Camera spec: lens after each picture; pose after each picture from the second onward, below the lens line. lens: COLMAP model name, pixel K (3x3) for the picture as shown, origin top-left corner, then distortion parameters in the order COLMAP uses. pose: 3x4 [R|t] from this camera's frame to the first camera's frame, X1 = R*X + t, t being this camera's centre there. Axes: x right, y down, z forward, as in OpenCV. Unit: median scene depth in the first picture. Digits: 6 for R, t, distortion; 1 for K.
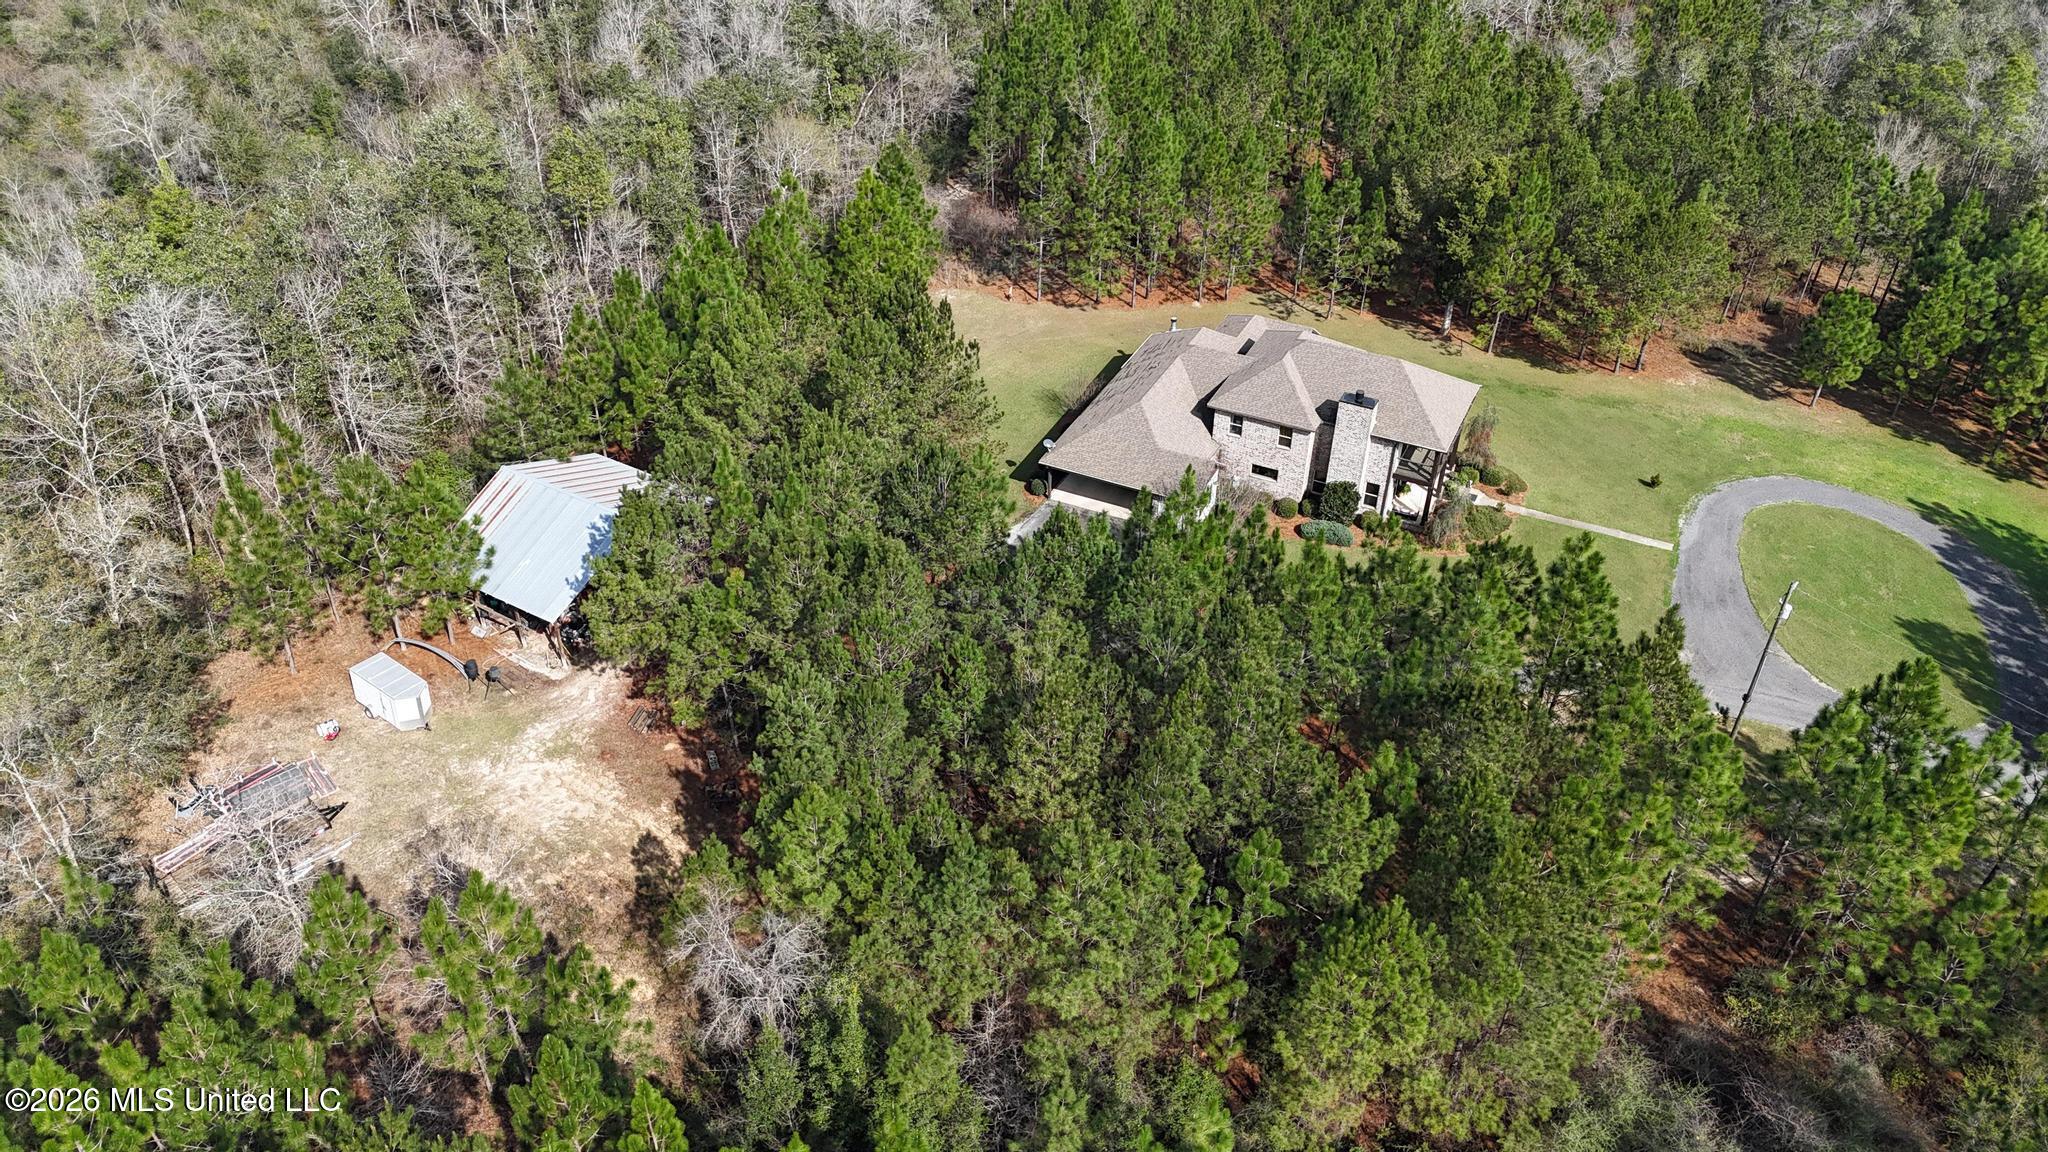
lens RADIAL K [[1484.6, 0, 1020.2], [0, 1484.6, 574.7], [0, 0, 1]] dist [0.030726, -0.025794]
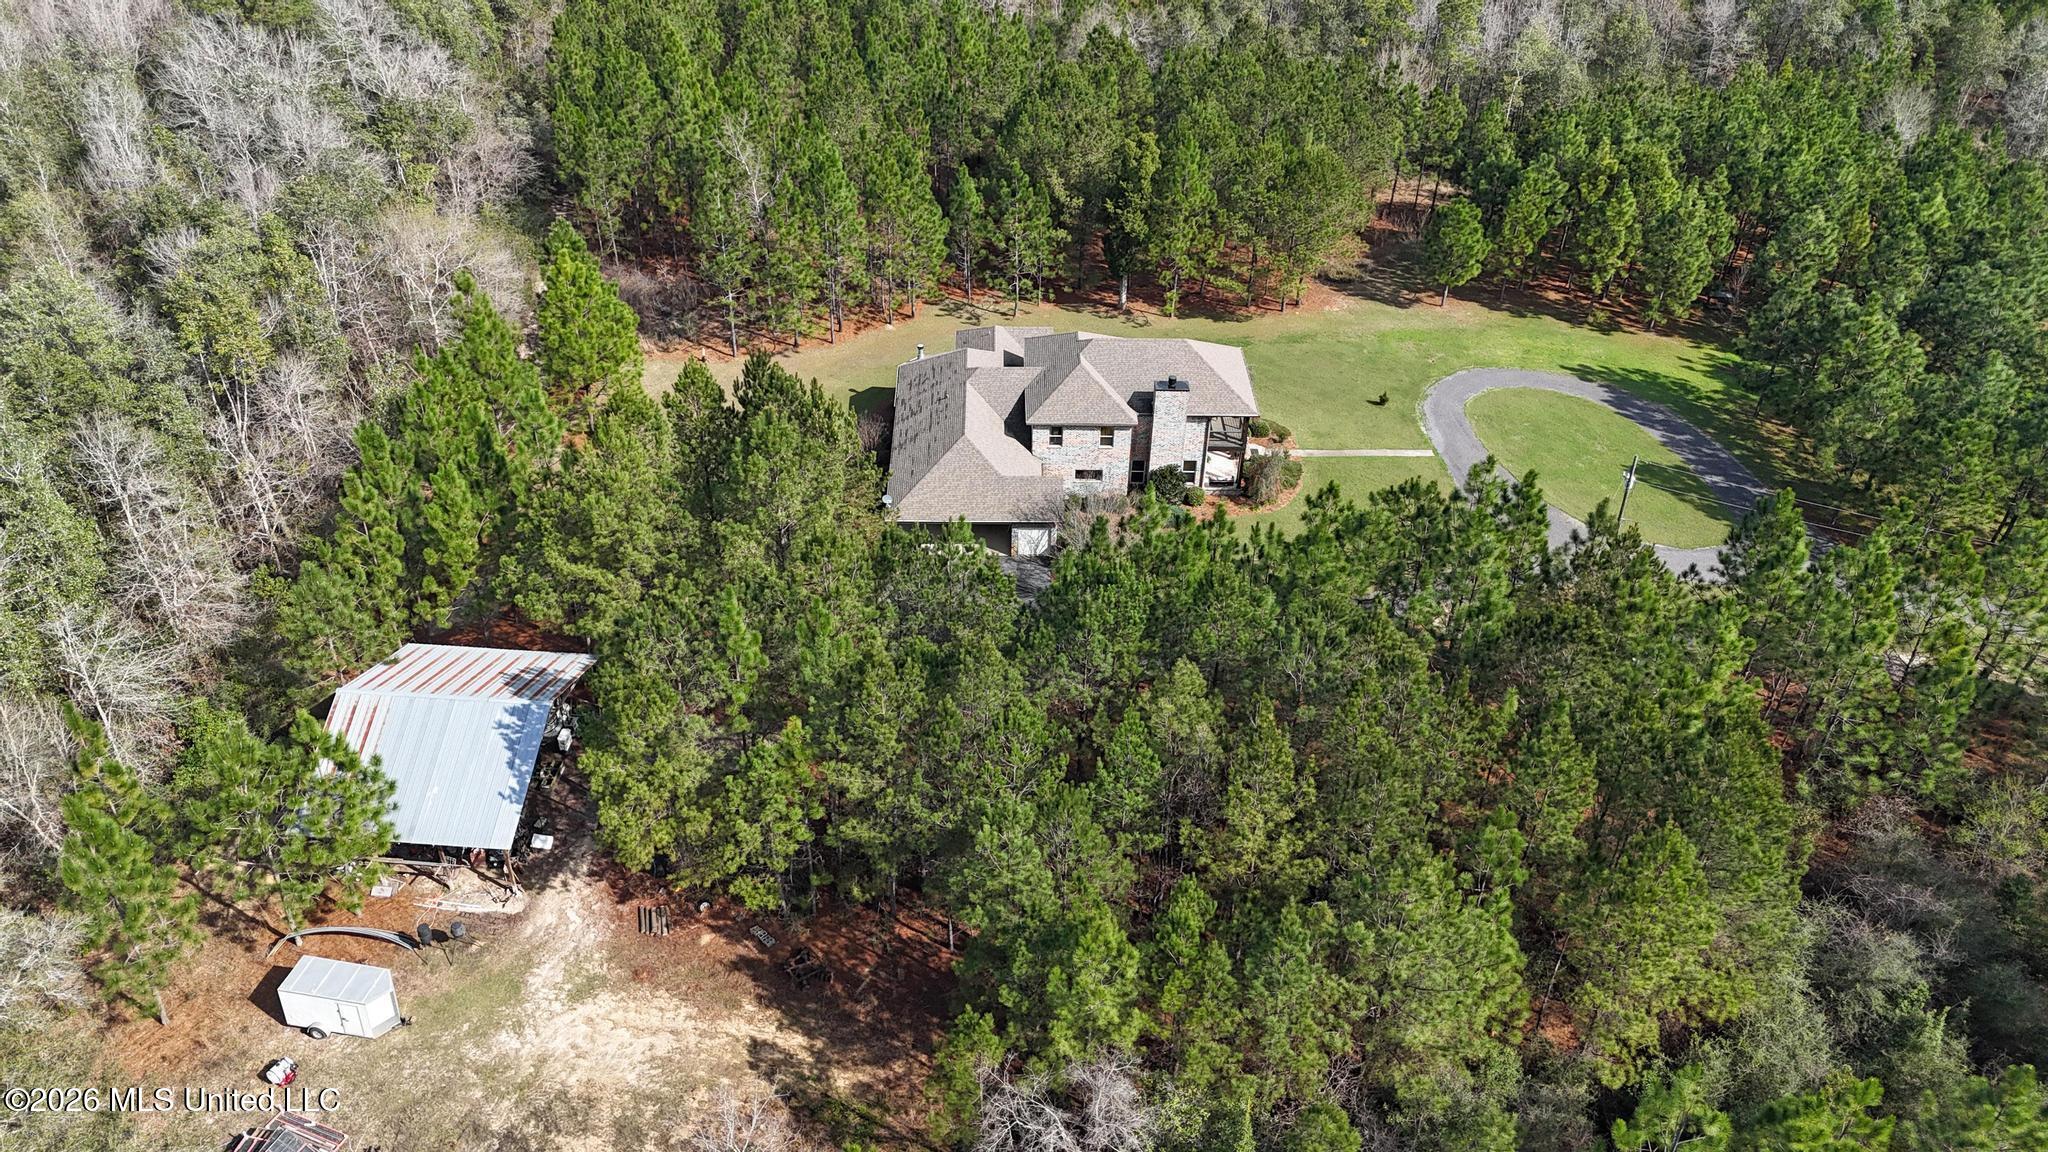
lens RADIAL K [[1484.6, 0, 1028.9], [0, 1484.6, 573.8], [0, 0, 1]] dist [0.030726, -0.025794]
pose [[0.892224, -0.263334, 0.366866, -0.259616], [0.263275, 0.963361, 0.051206, -0.067341], [-0.366908, 0.050900, 0.928864, 0.085167]]
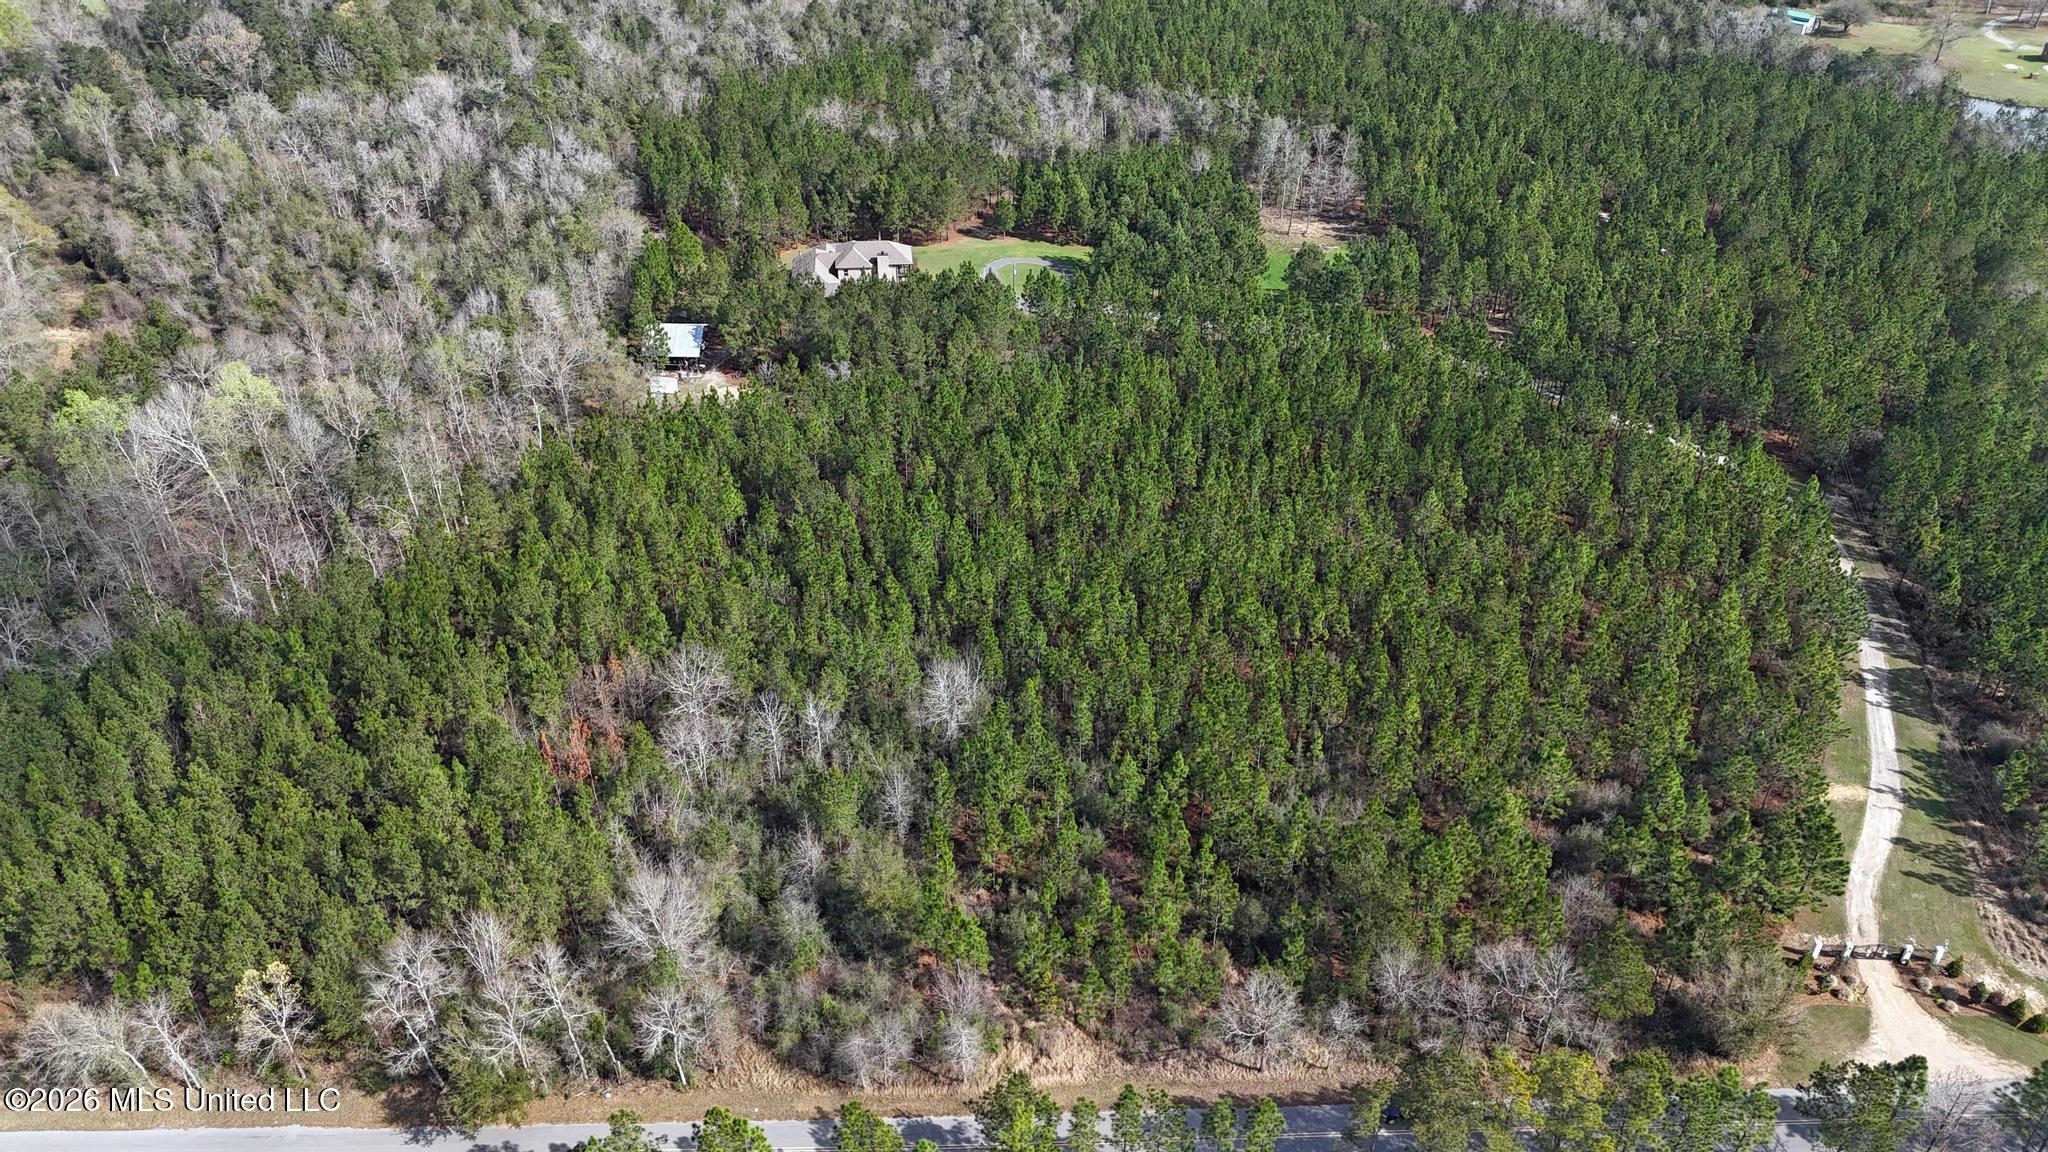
lens RADIAL K [[1356.0, 0, 1022.7], [0, 1356.0, 583.5], [0, 0, 1]] dist [0.002494, 0.000220]
pose [[0.847914, -0.305613, 0.433177, -0.943957], [0.311242, 0.948441, 0.059905, 0.449859], [-0.429150, 0.084029, 0.899316, -1.601170]]
